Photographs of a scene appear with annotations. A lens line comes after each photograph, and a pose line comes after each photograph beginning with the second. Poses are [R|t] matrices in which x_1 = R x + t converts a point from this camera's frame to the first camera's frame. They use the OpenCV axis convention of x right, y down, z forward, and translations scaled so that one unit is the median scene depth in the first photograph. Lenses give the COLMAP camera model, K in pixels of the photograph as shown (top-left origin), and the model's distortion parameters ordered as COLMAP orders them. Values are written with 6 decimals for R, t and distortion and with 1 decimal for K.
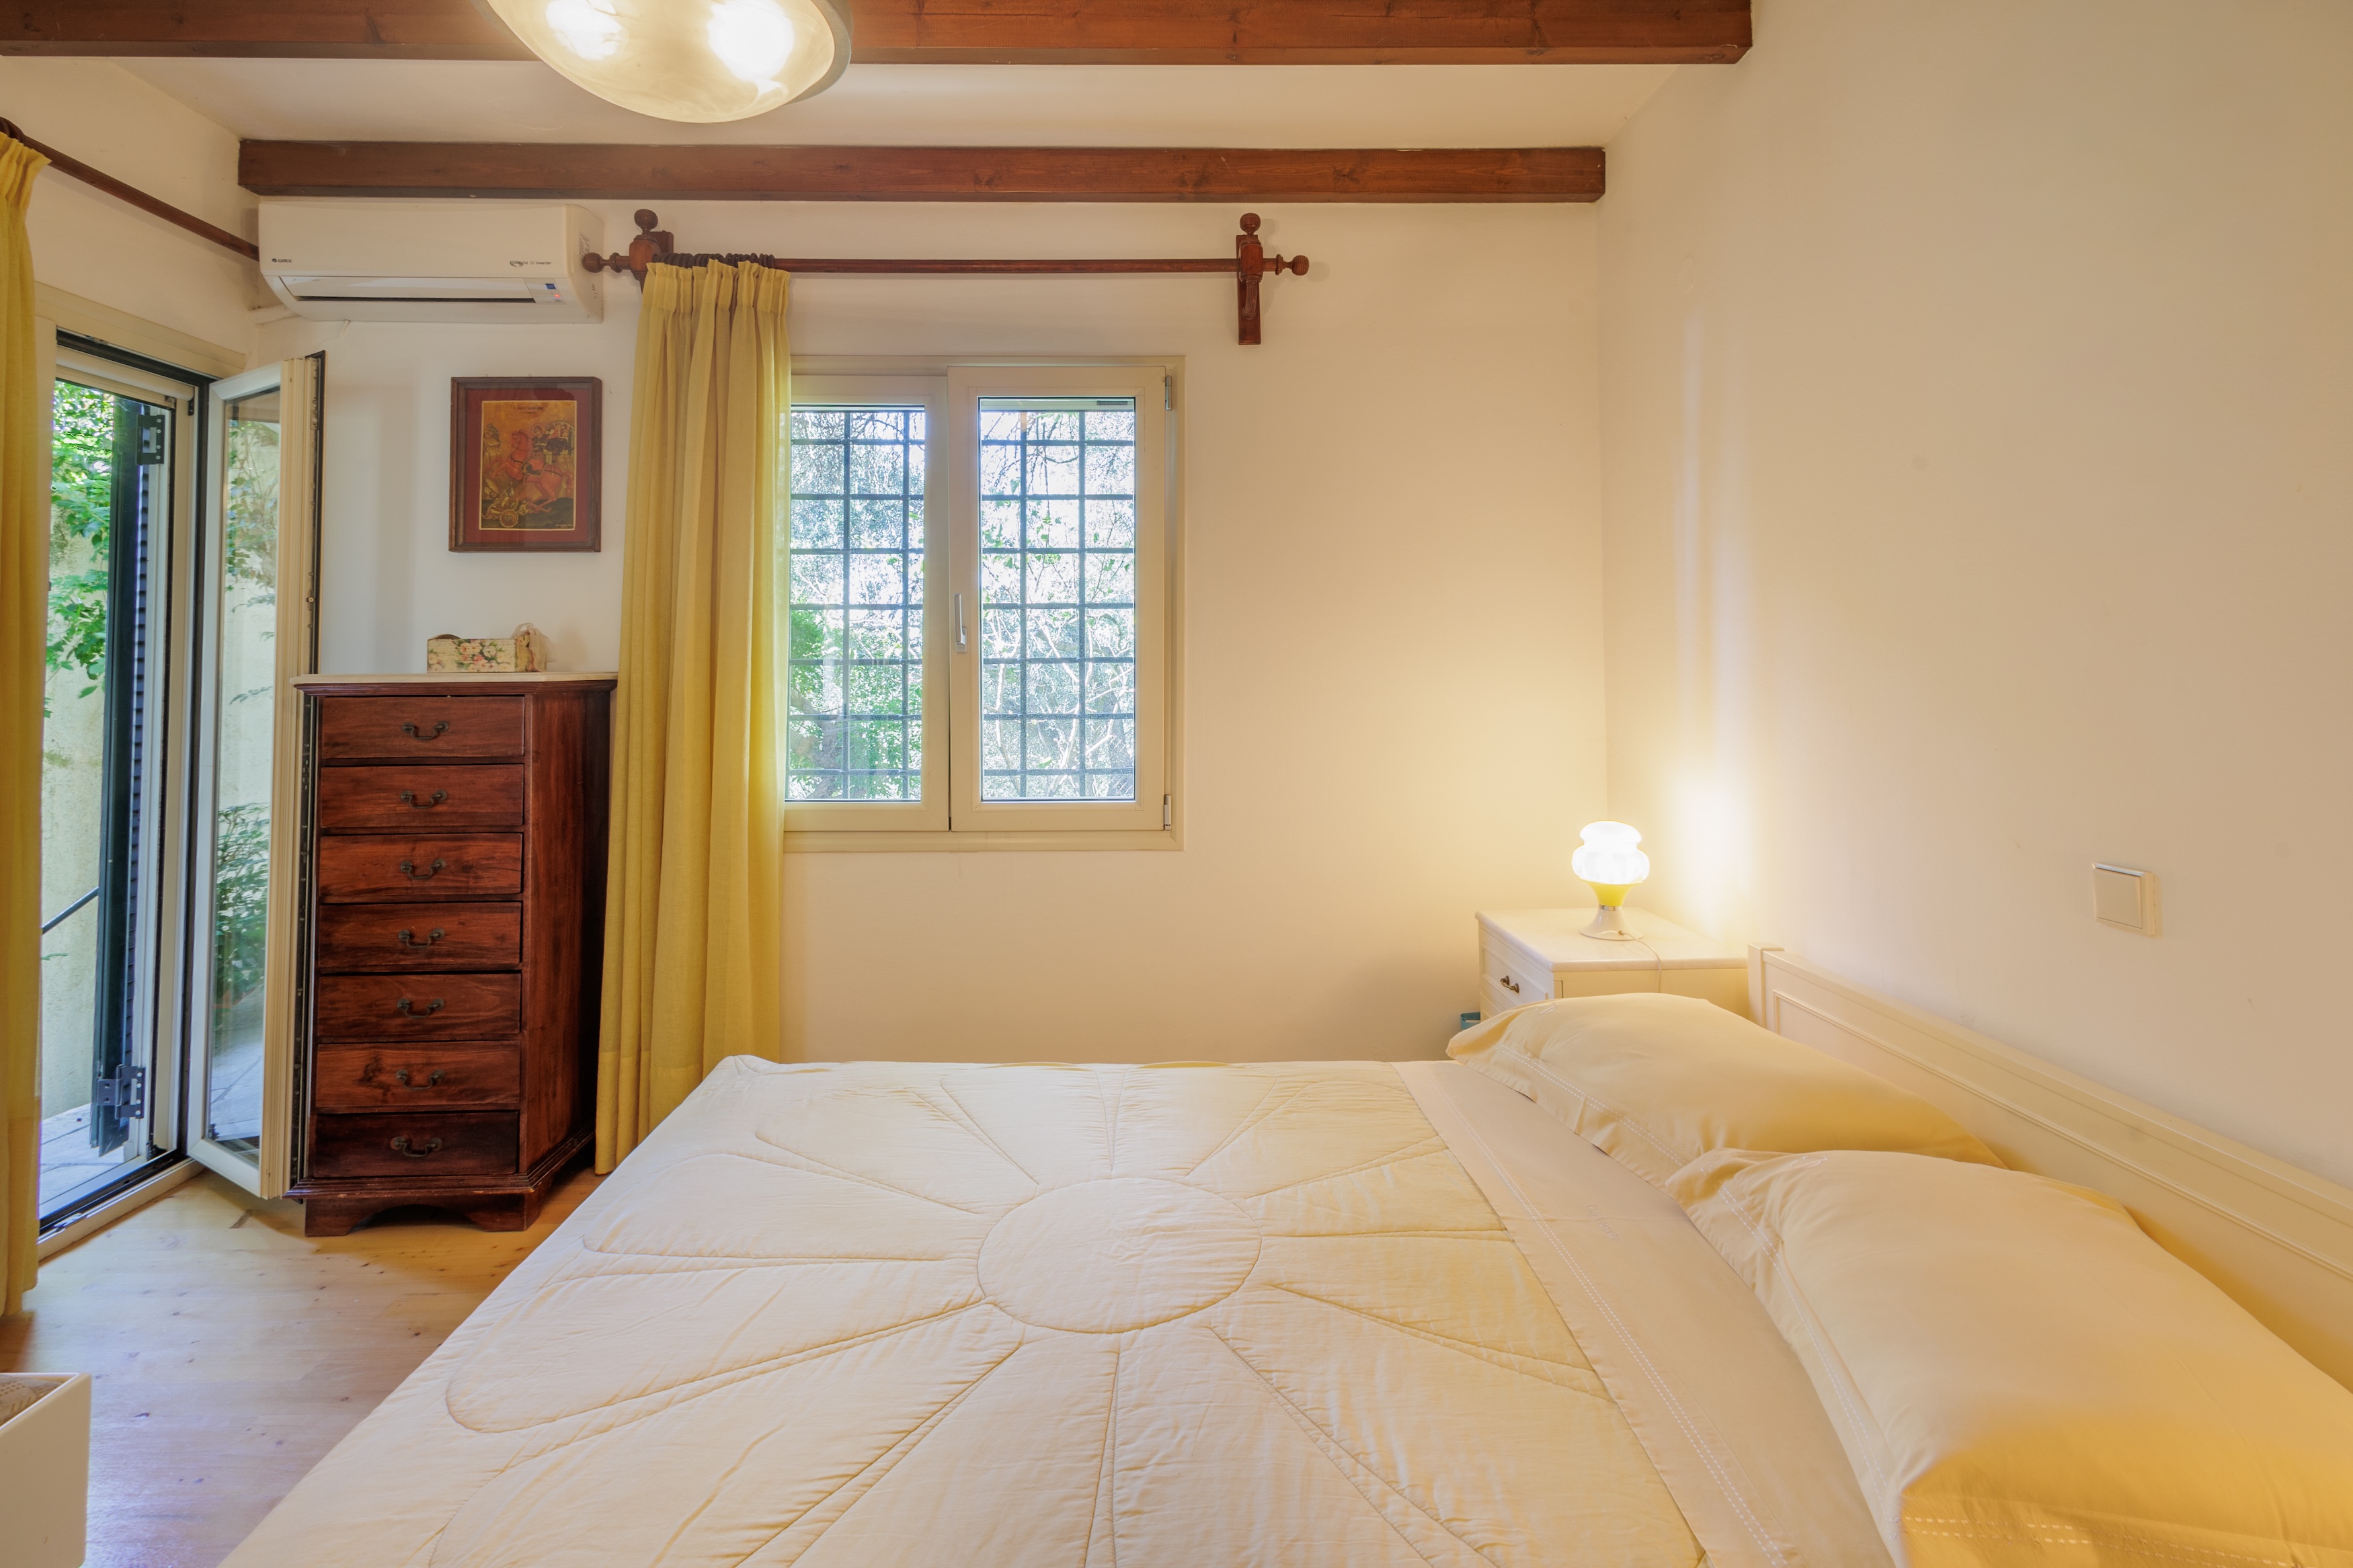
lens RADIAL K [[1149.9, 0, 1116.7], [0, 1149.9, 607.6], [0, 0, 1]] dist [0.003077, 0.000256]
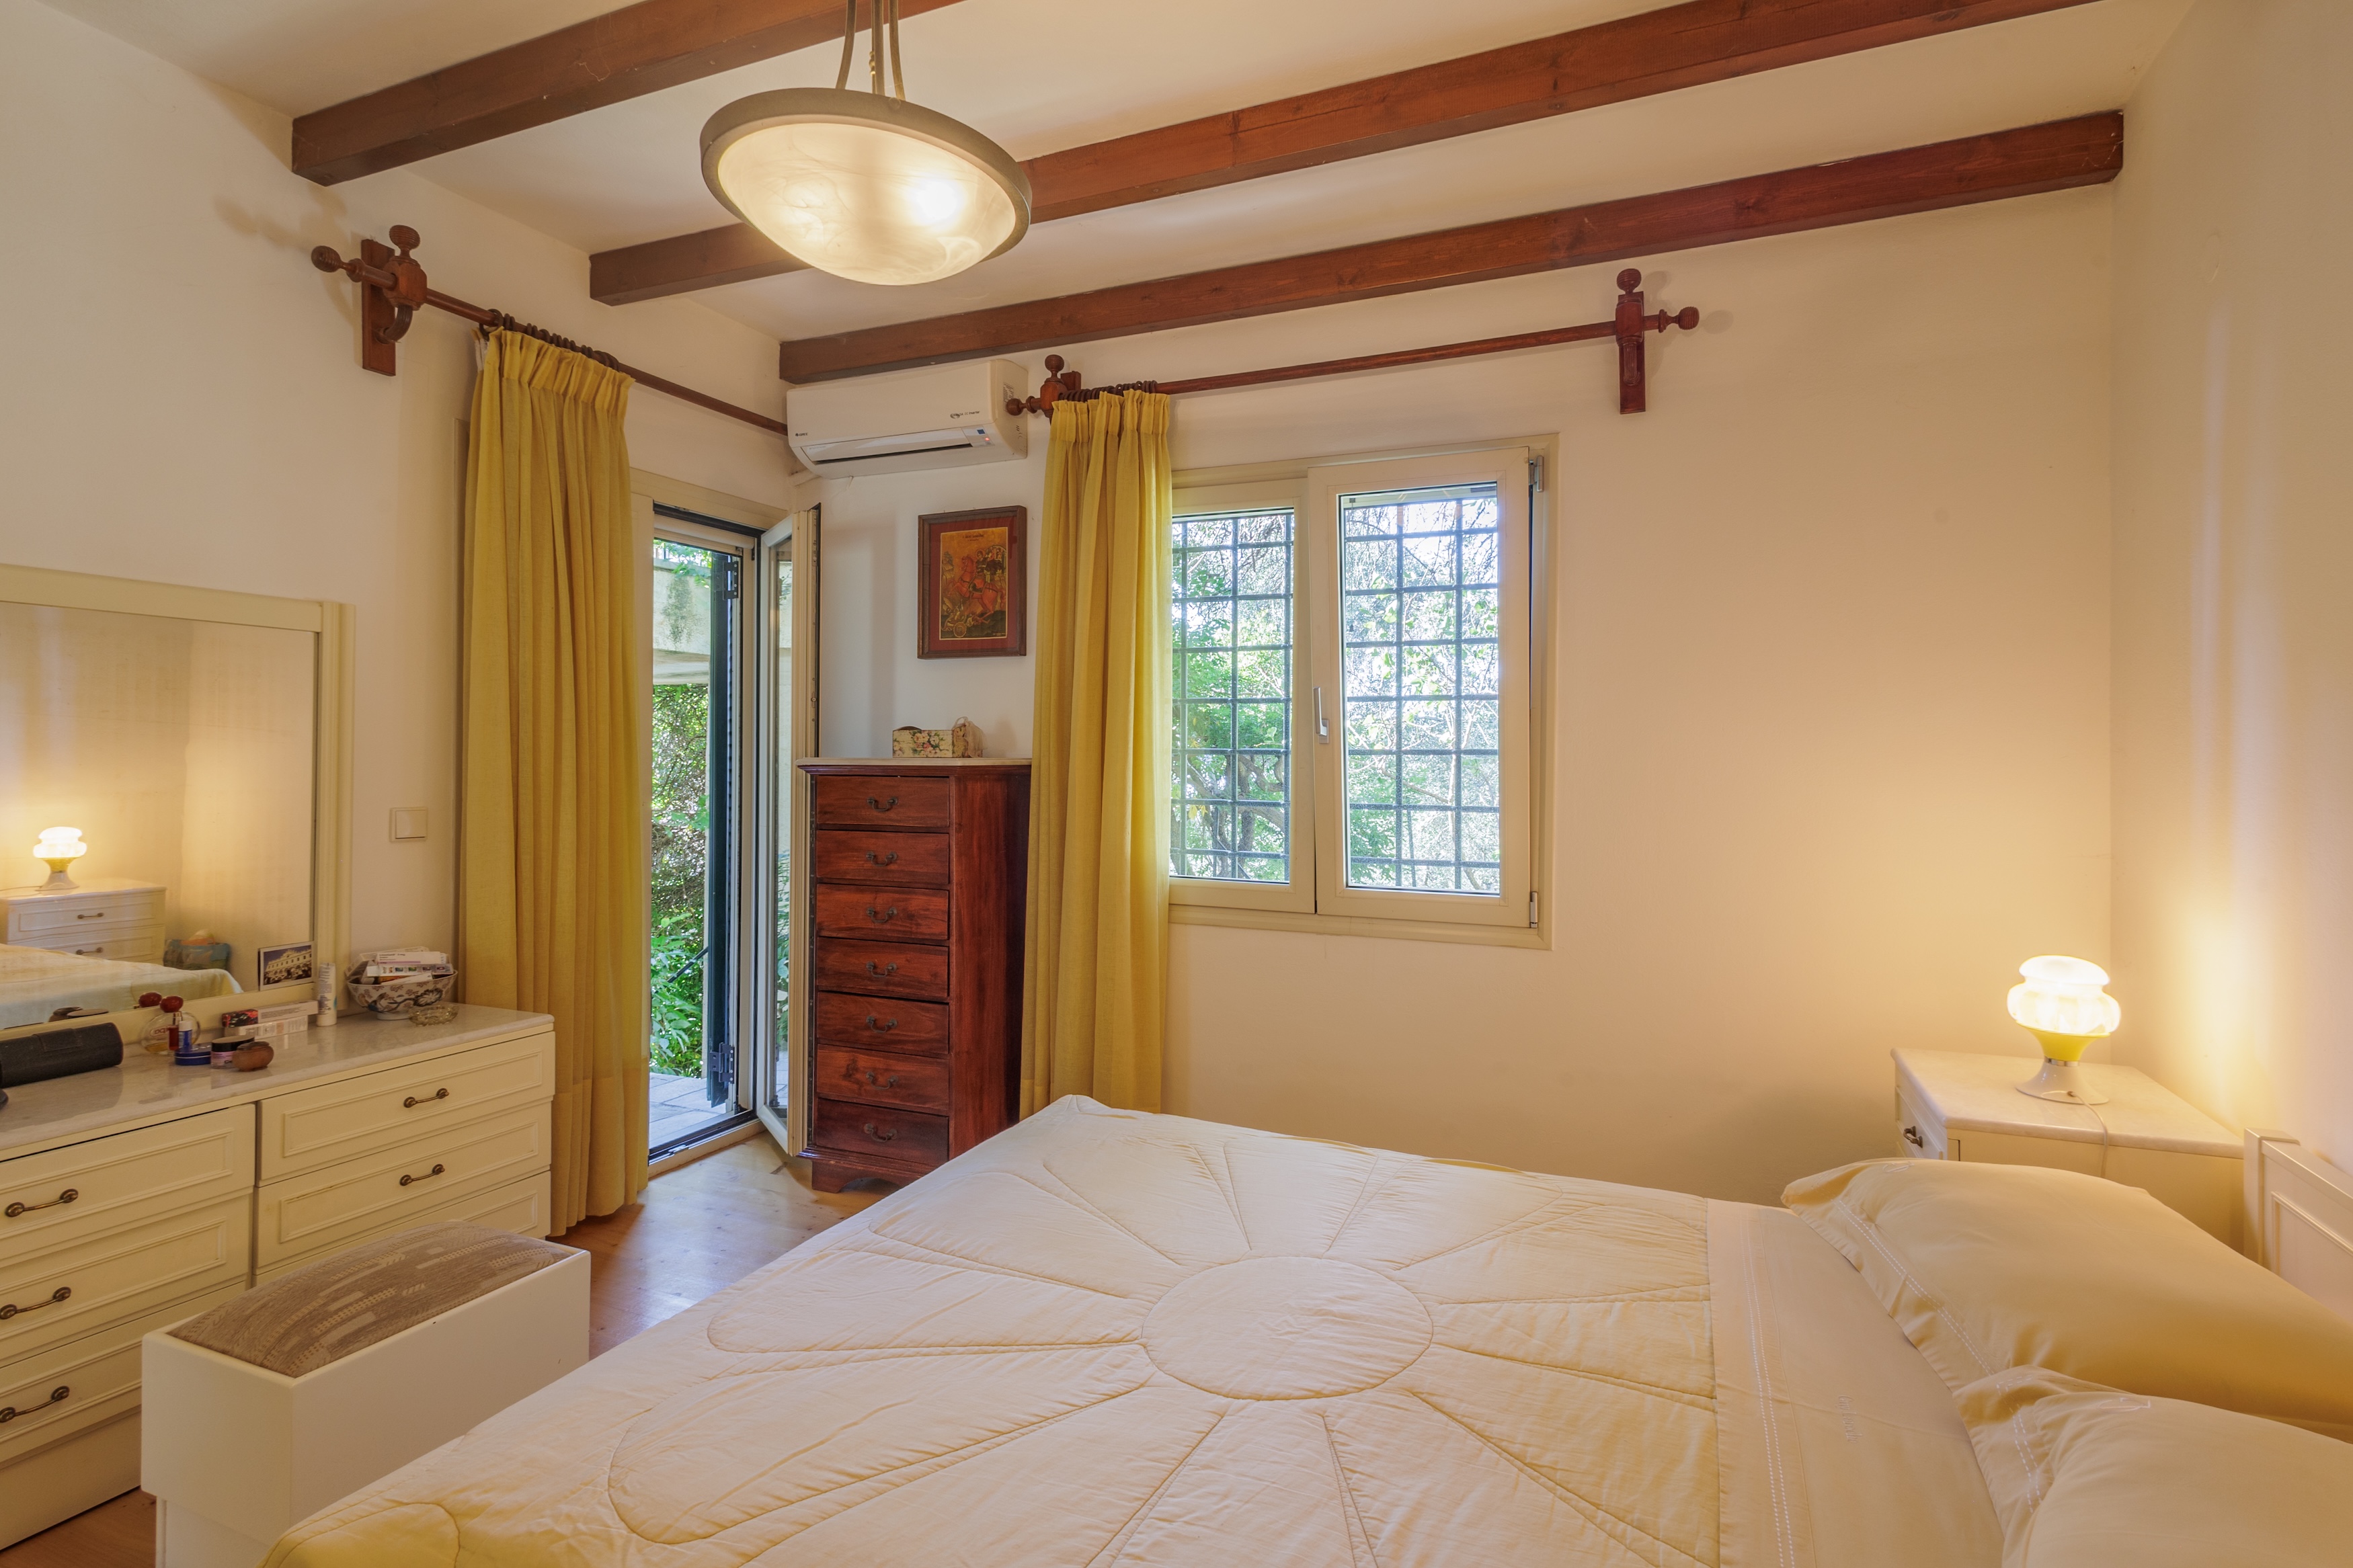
lens RADIAL K [[1101.5, 0, 1177.9], [0, 1101.5, 736.6], [0, 0, 1]] dist [0.003947, -0.000350]
pose [[0.916537, 0.003652, -0.399932, 0.158290], [0.009678, 0.999463, 0.031305, 0.000159], [0.399832, -0.032563, 0.916010, 0.038680]]
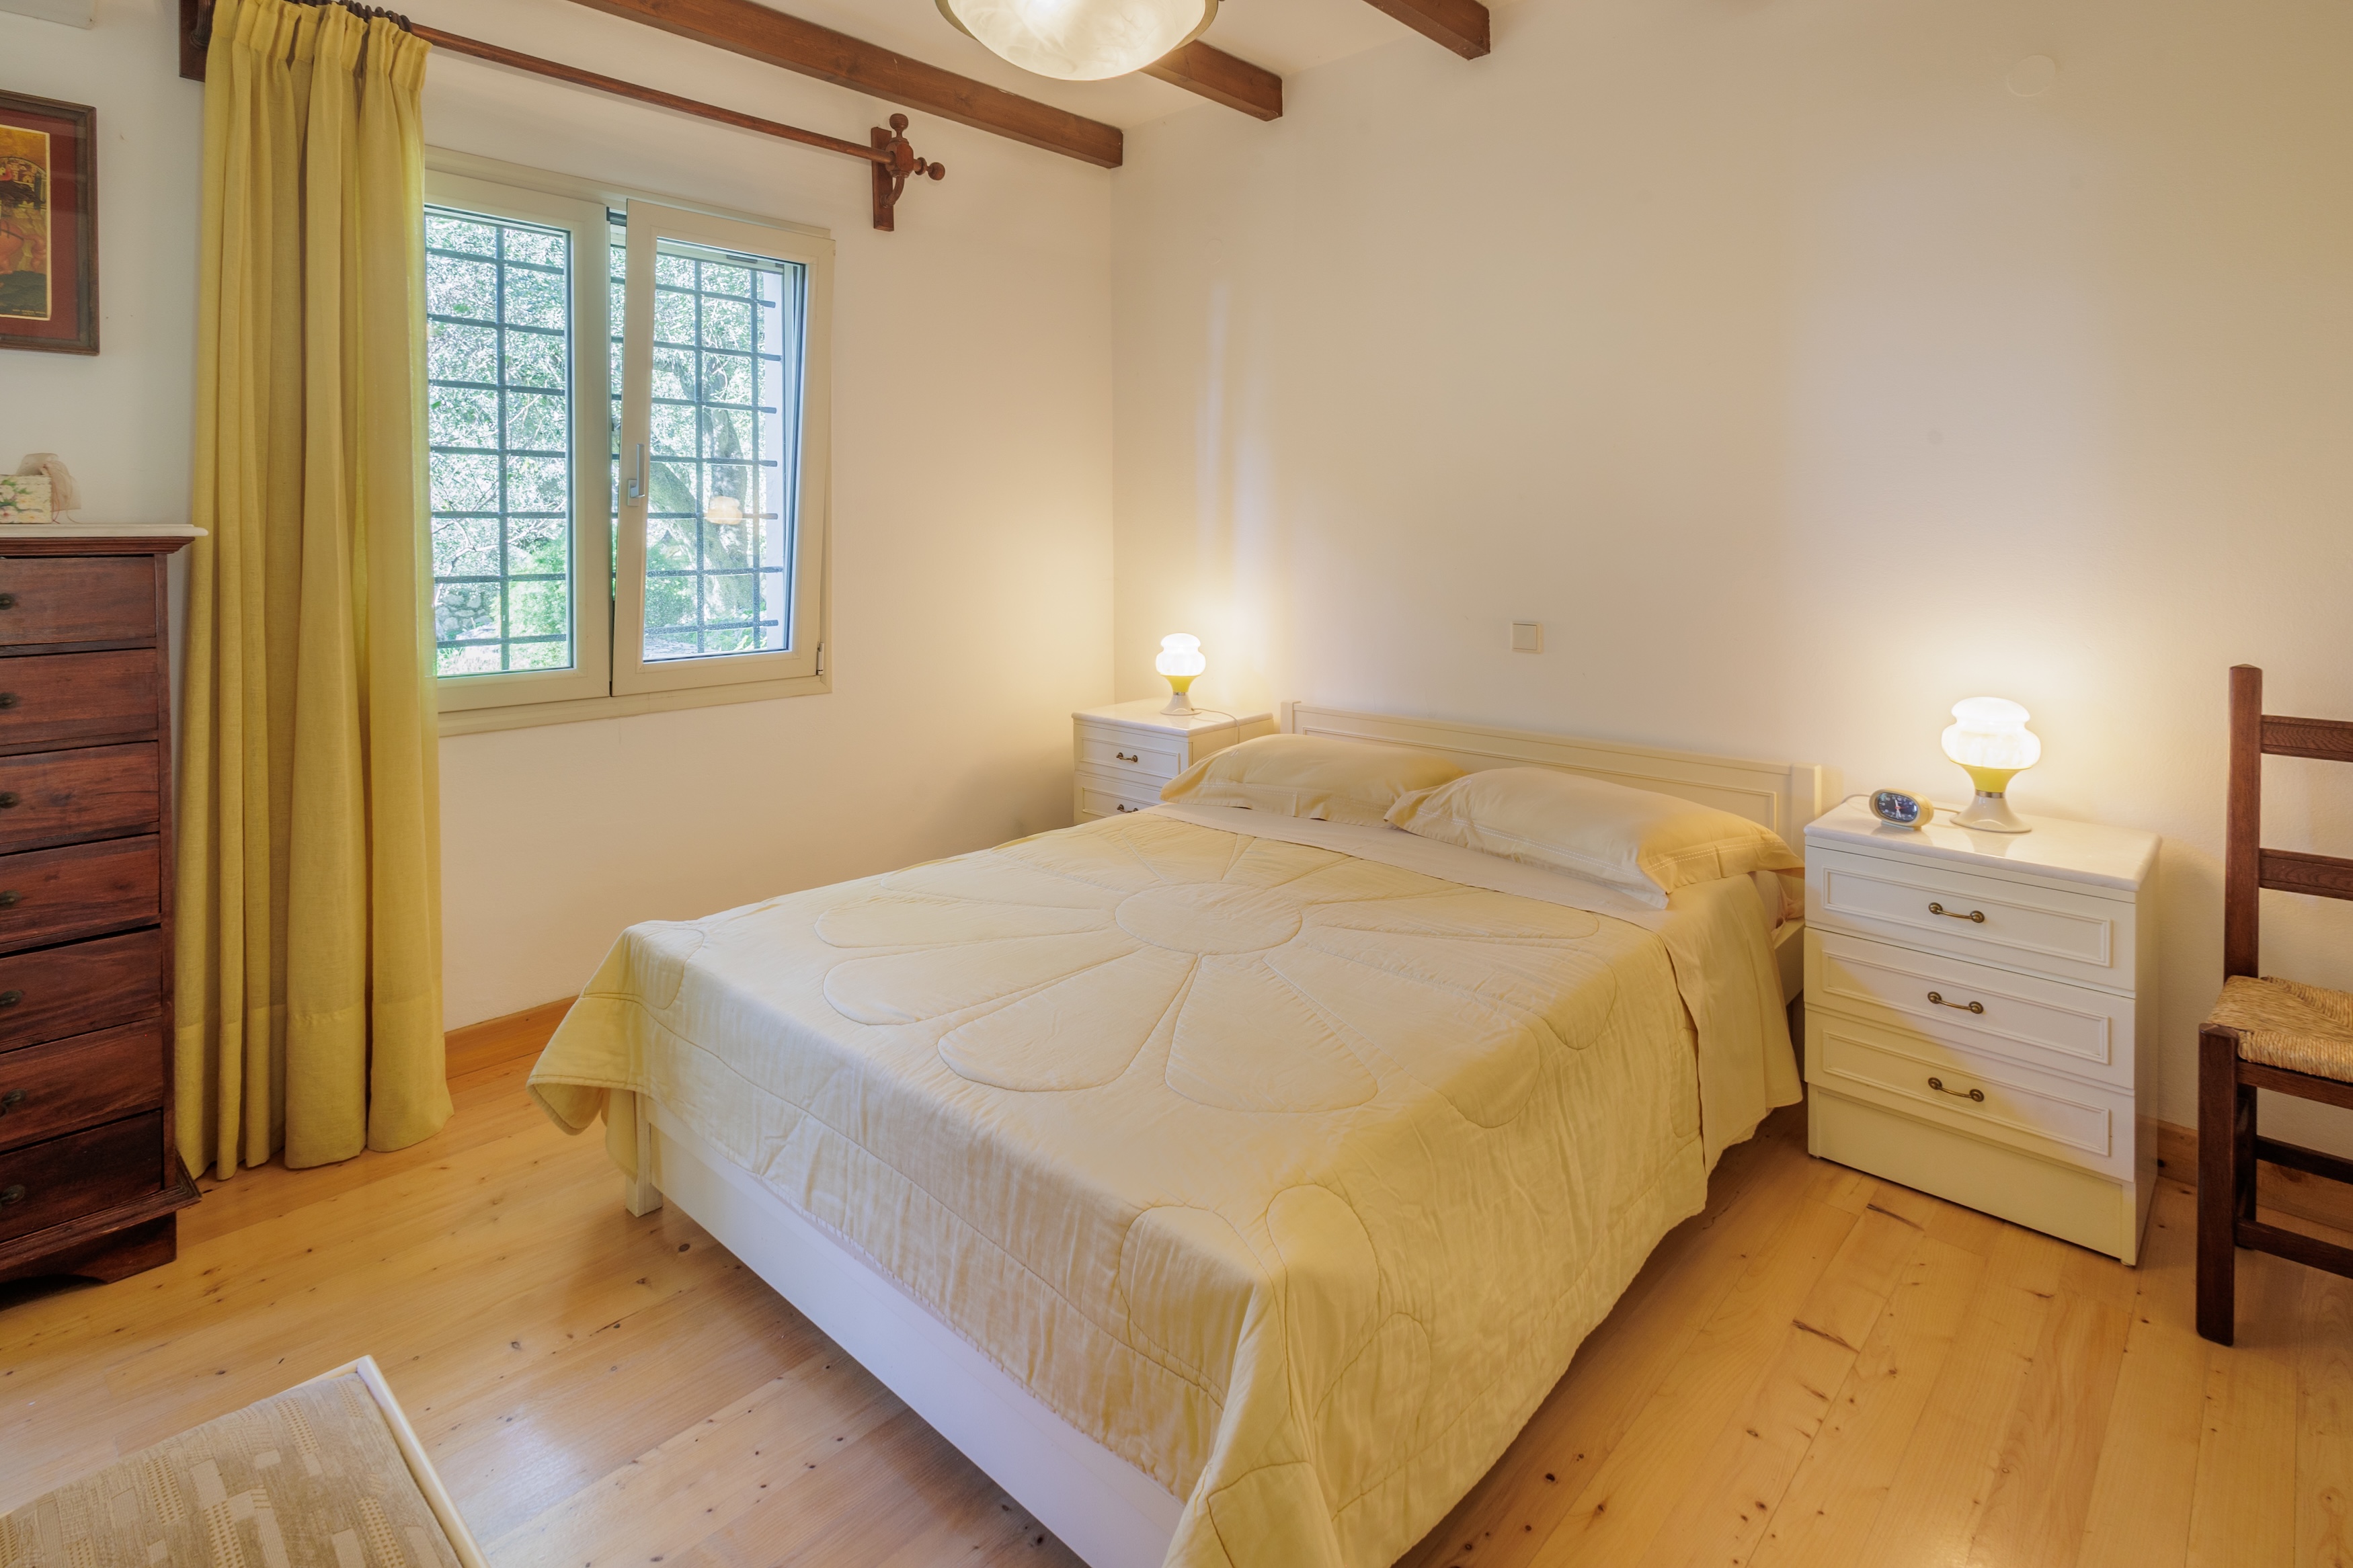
lens RADIAL K [[1173.6, 0, 1185.7], [0, 1173.6, 516.8], [0, 0, 1]] dist [0.002081, 0.000404]
pose [[0.687696, 0.010666, 0.725920, -0.578849], [-0.040812, 0.998879, 0.023986, 0.006812], [-0.724851, -0.046121, 0.687360, 0.008436]]
